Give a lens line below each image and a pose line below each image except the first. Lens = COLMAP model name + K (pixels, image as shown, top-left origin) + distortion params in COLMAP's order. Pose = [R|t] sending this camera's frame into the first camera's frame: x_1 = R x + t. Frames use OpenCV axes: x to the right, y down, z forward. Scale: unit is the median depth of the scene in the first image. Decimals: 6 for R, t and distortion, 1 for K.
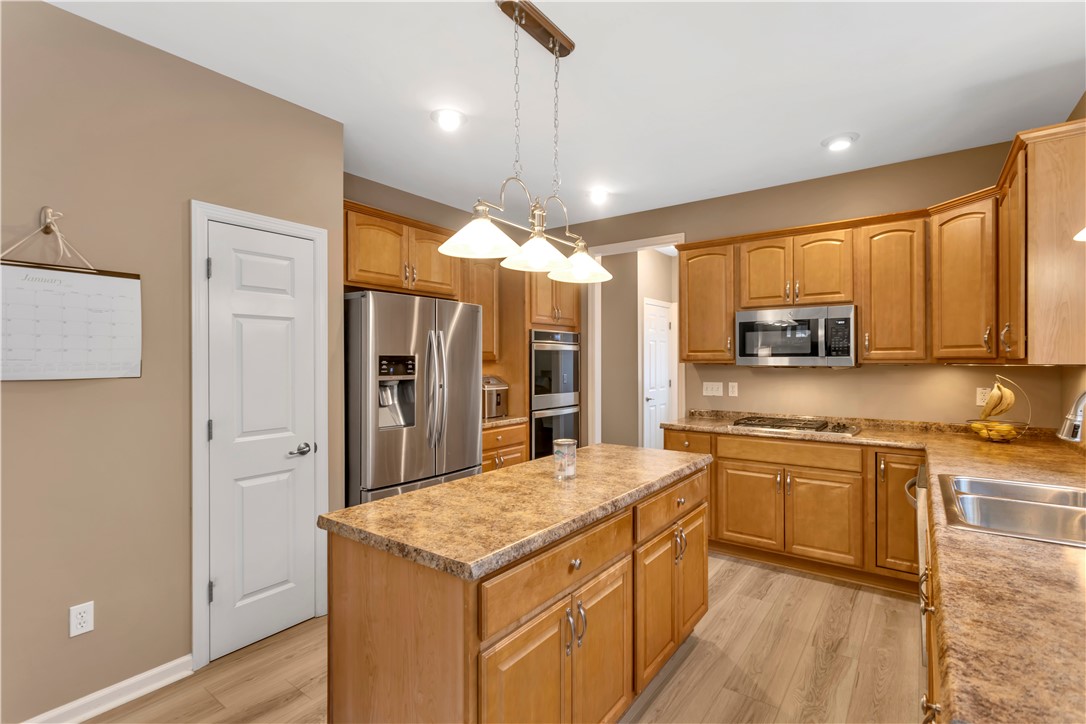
lens RADIAL K [[507.5, 0, 541.0], [0, 507.5, 359.1], [0, 0, 1]] dist [0.003827, 0.000262]
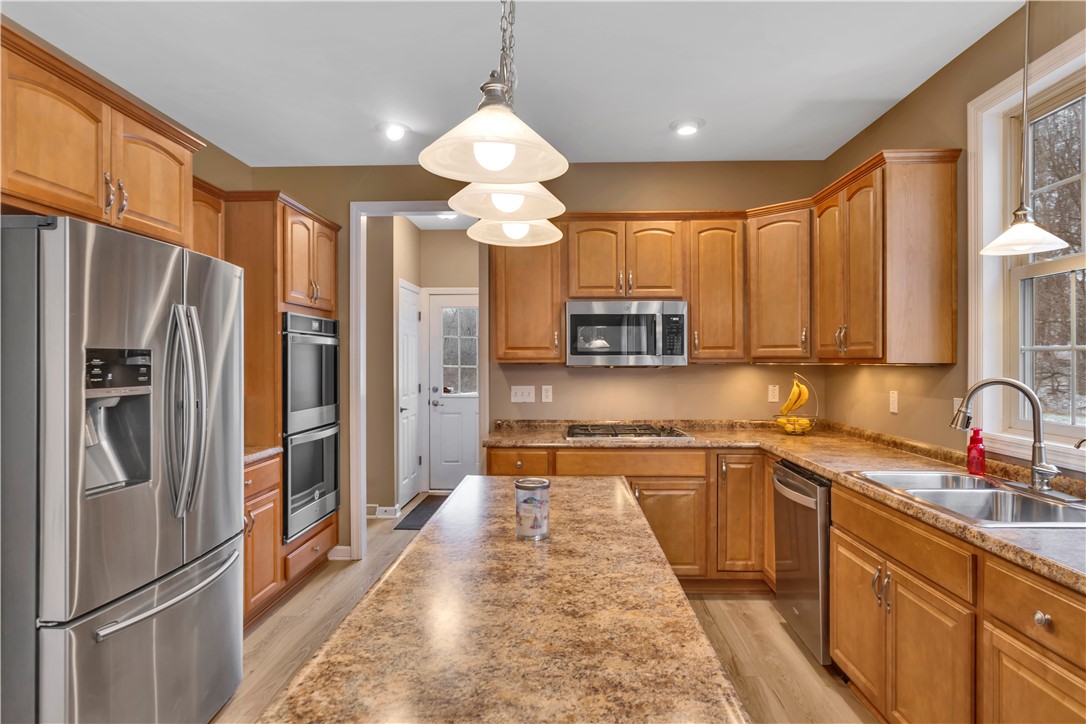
lens RADIAL K [[604.5, 0, 562.2], [0, 604.5, 359.6], [0, 0, 1]] dist [-0.007574, 0.002341]
pose [[0.824362, 0.001177, 0.566061, -0.227738], [-0.002342, 0.999996, 0.001332, 0.001755], [-0.566057, -0.002424, 0.824362, 0.209566]]
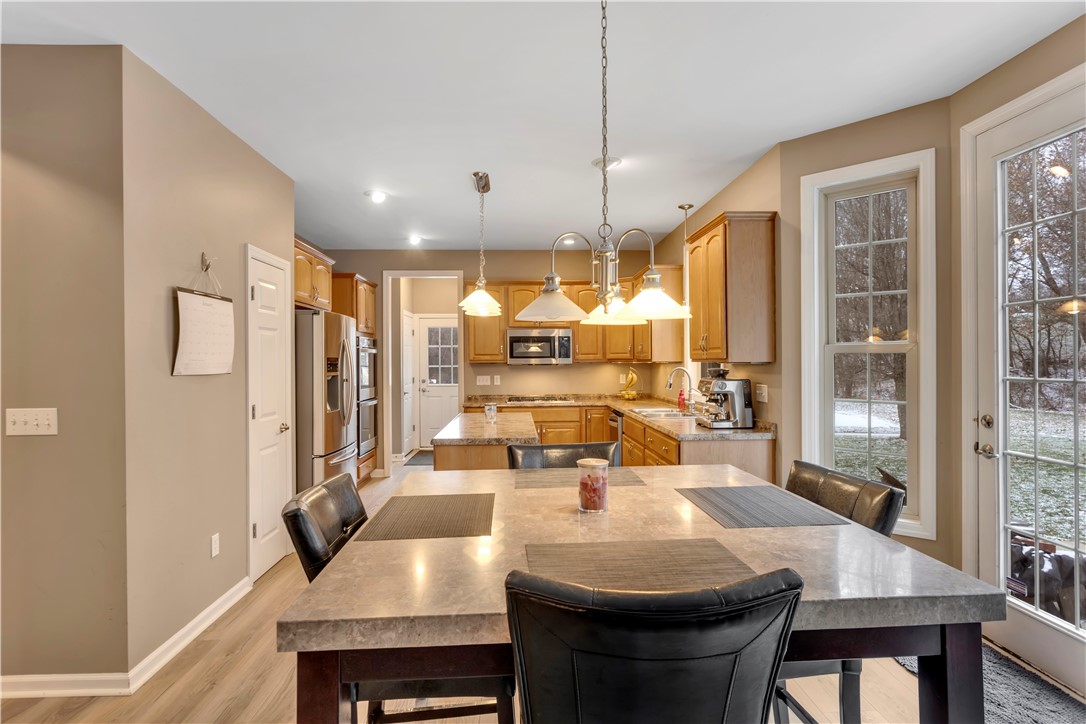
lens RADIAL K [[514.6, 0, 541.6], [0, 514.6, 361.3], [0, 0, 1]] dist [-0.003698, 0.000302]
pose [[0.790423, -0.003357, 0.612553, -0.599790], [0.002578, 0.999994, 0.002153, 0.001517], [-0.612557, -0.000123, 0.790427, -0.376823]]
